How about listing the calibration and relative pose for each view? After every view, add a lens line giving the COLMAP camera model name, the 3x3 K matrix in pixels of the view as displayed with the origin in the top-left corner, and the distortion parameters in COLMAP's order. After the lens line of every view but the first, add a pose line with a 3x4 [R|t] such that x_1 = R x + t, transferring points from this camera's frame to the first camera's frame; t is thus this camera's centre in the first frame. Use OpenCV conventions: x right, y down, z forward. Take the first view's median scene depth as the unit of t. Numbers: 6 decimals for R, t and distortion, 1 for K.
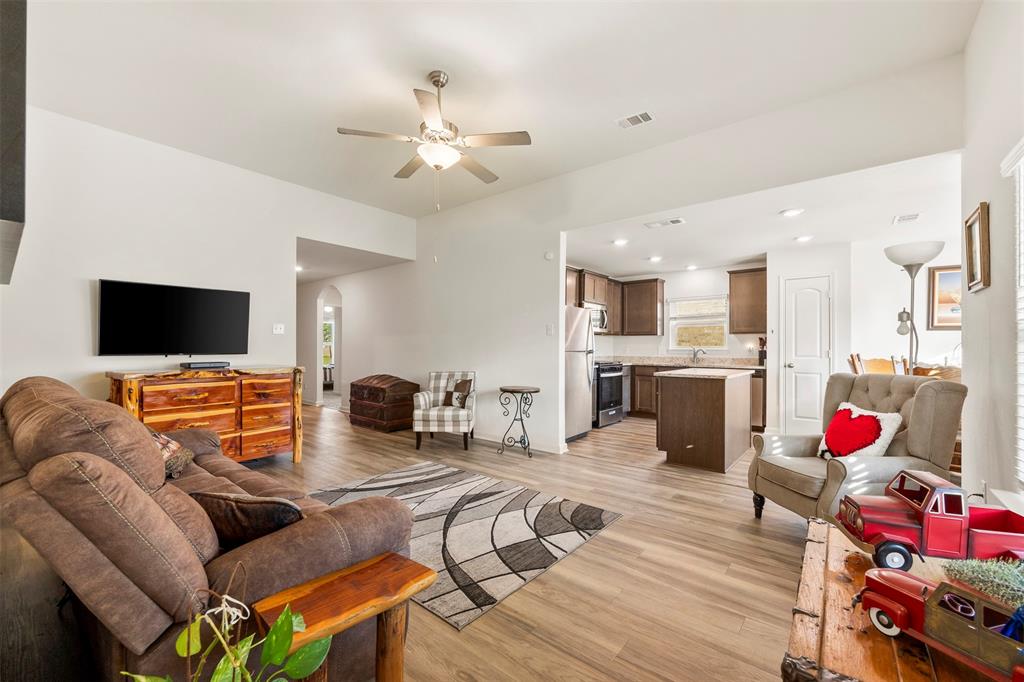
lens RADIAL K [[417.4, 0, 508.7], [0, 417.4, 343.8], [0, 0, 1]] dist [-0.000946, 0.000057]
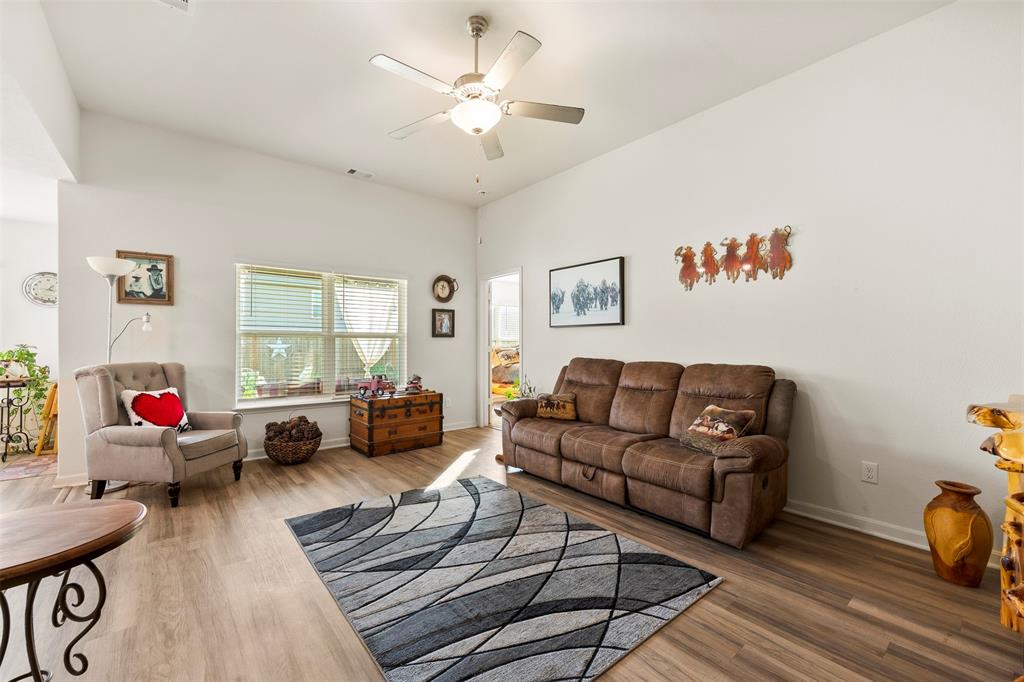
lens RADIAL K [[417.4, 0, 508.7], [0, 417.4, 343.8], [0, 0, 1]] dist [-0.000946, 0.000057]
pose [[-0.980478, -0.005871, 0.196541, -0.388330], [-0.006487, 0.999976, -0.002493, 0.011084], [-0.196522, -0.003719, -0.980492, 1.757217]]
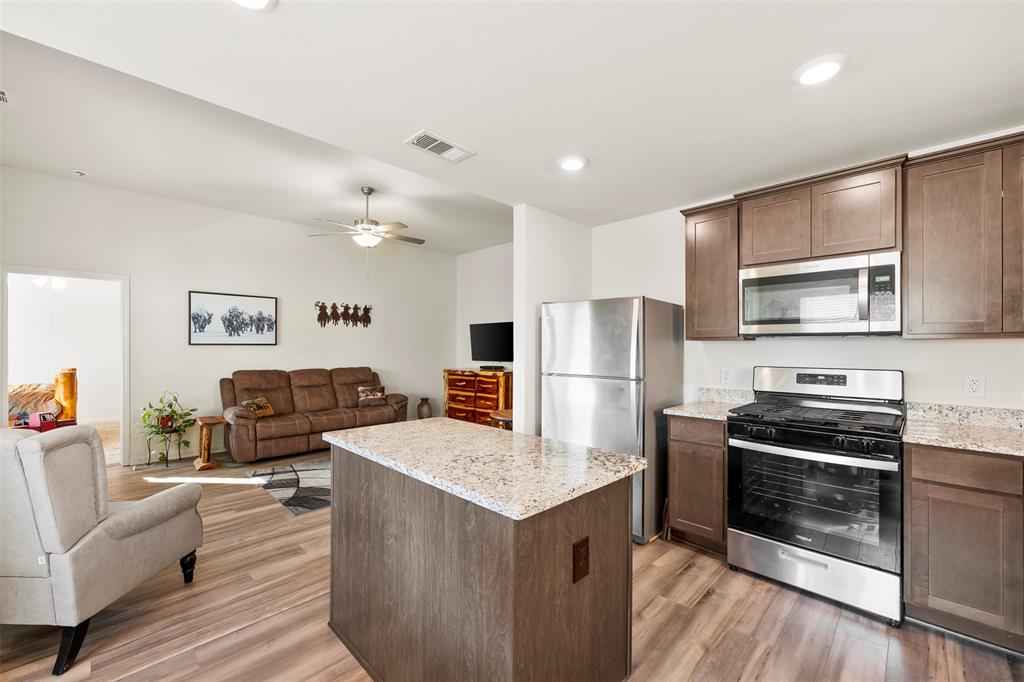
lens RADIAL K [[417.4, 0, 508.7], [0, 417.4, 343.8], [0, 0, 1]] dist [-0.000946, 0.000057]
pose [[-0.094301, -0.010195, -0.995491, 1.292606], [0.003754, 0.999937, -0.010596, -0.036584], [0.995537, -0.004737, -0.094257, 1.620558]]
